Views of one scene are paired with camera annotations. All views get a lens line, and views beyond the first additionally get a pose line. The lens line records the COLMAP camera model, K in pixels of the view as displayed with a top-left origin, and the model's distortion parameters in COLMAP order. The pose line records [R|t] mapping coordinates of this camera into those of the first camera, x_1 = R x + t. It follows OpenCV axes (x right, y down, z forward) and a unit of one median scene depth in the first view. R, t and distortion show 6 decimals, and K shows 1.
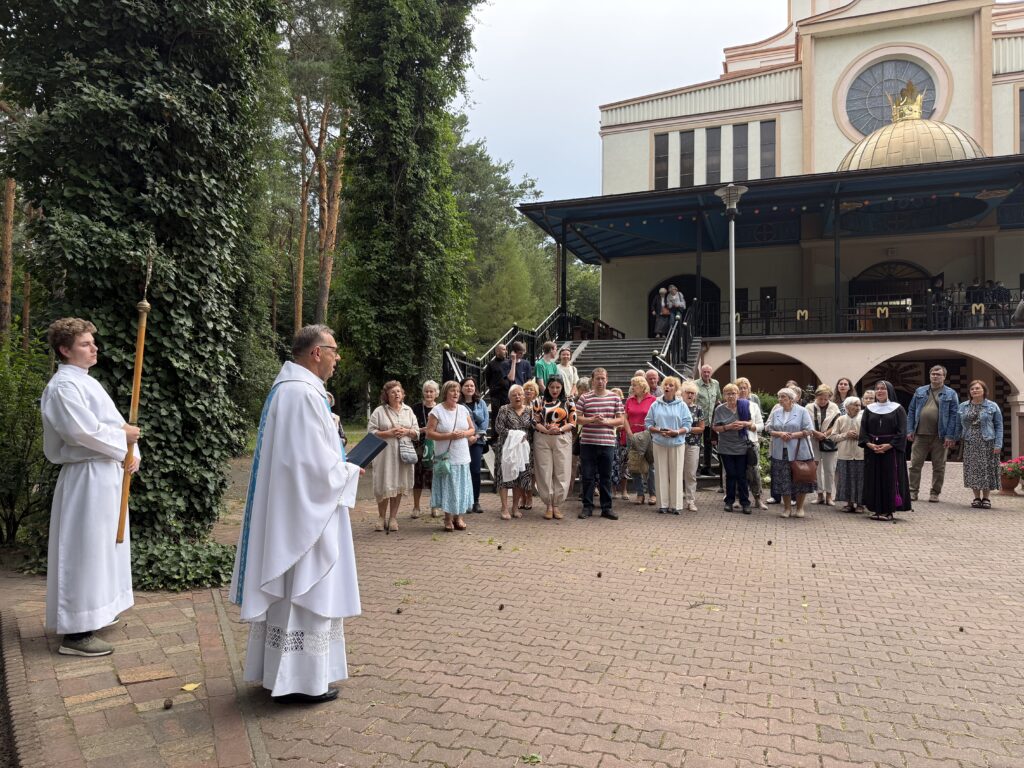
lens RADIAL K [[714.9, 0, 509.0], [0, 714.9, 389.8], [0, 0, 1]] dist [0.081359, -0.105566]
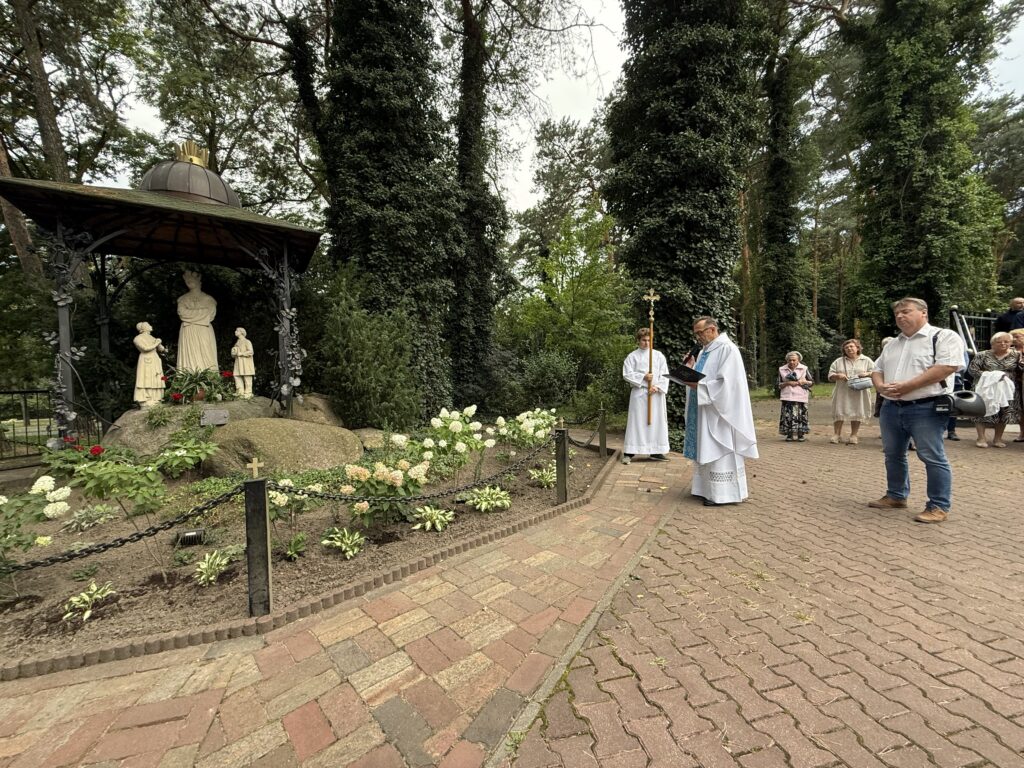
lens RADIAL K [[409.6, 0, 512.0], [0, 409.6, 384.0], [0, 0, 1]] dist [0.001099, 0.000091]
pose [[0.520071, -0.016851, -0.853957, 0.186919], [0.057669, 0.998217, 0.015423, 0.024491], [0.852174, -0.057267, 0.520116, -0.008610]]
